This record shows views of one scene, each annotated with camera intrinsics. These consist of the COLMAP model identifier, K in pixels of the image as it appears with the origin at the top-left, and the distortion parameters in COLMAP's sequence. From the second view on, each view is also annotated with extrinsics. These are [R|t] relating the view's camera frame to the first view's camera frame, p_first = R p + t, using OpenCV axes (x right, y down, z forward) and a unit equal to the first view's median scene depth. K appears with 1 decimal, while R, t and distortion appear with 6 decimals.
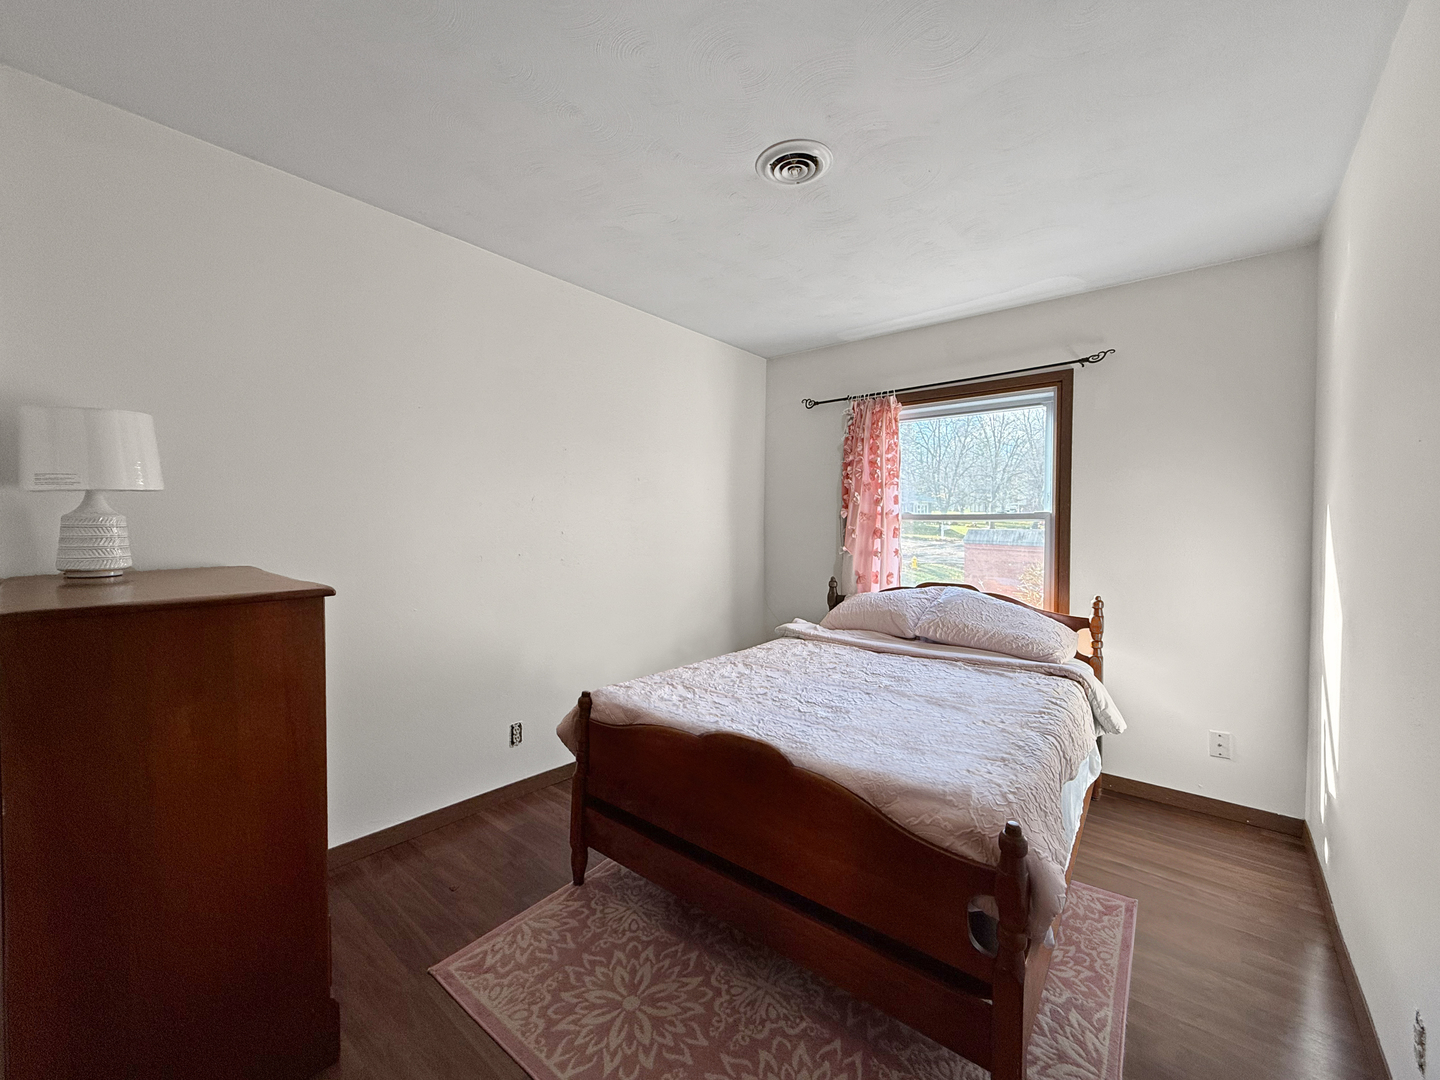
lens RADIAL K [[569.2, 0, 720.0], [0, 569.2, 540.0], [0, 0, 1]] dist [0.001896, 0.000663]
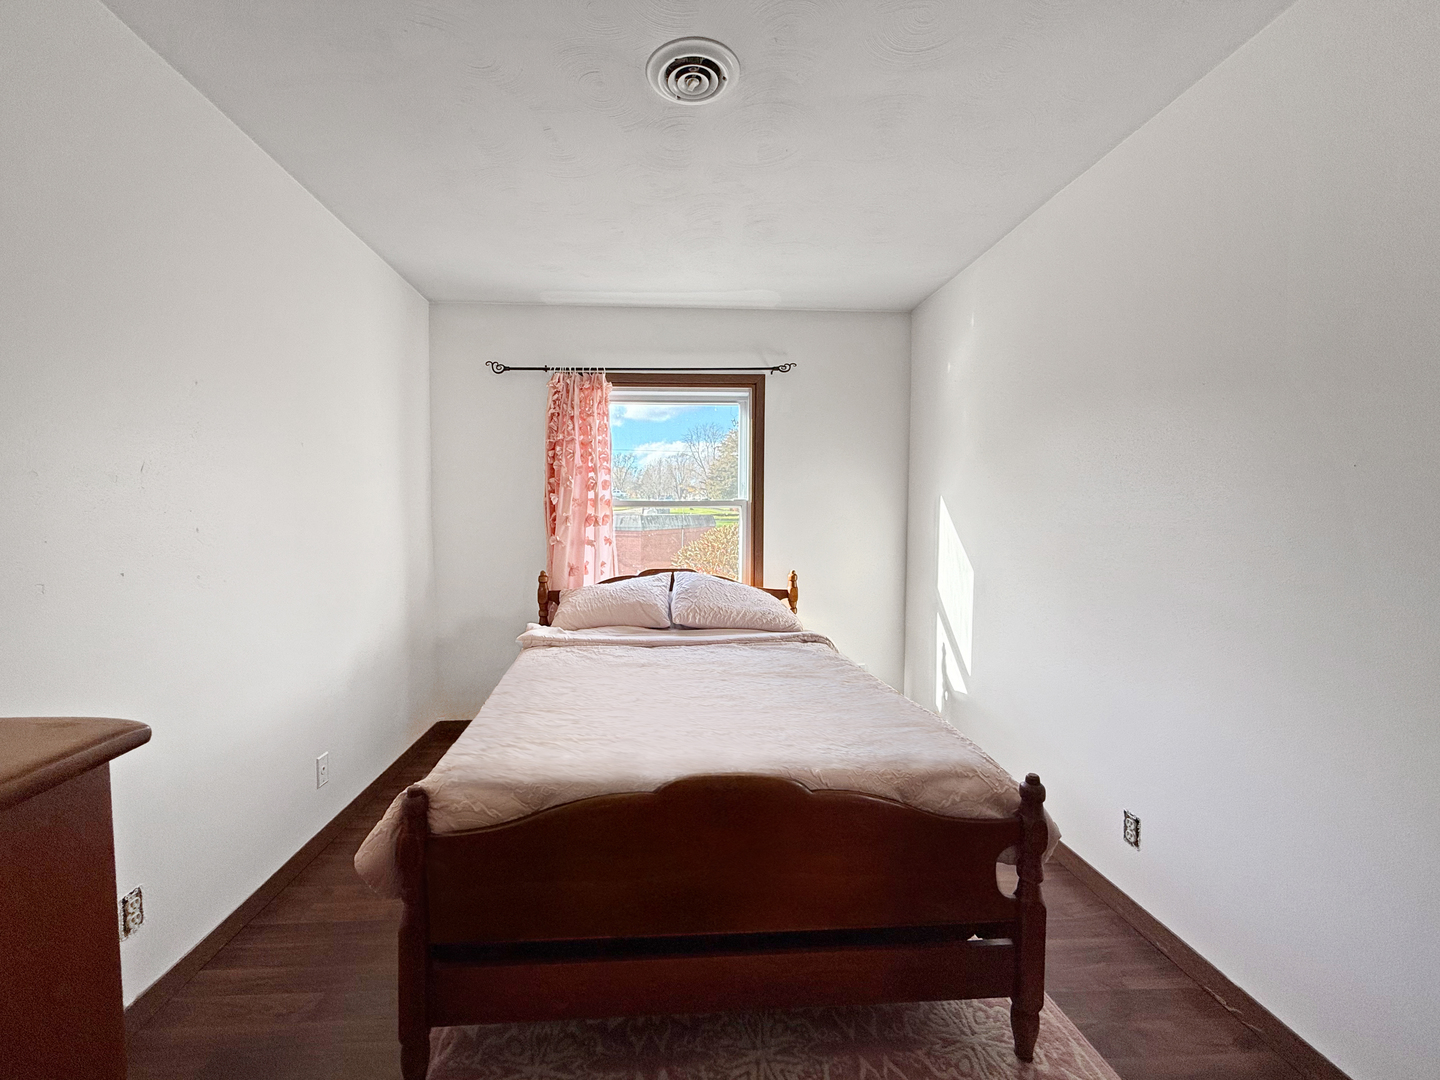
lens RADIAL K [[581.0, 0, 703.7], [0, 581.0, 542.2], [0, 0, 1]] dist [0.009106, -0.000302]
pose [[0.743517, -0.042468, 0.667368, -0.252345], [0.022608, 0.999007, 0.038385, -0.010229], [-0.668335, -0.013452, 0.743739, 0.194933]]
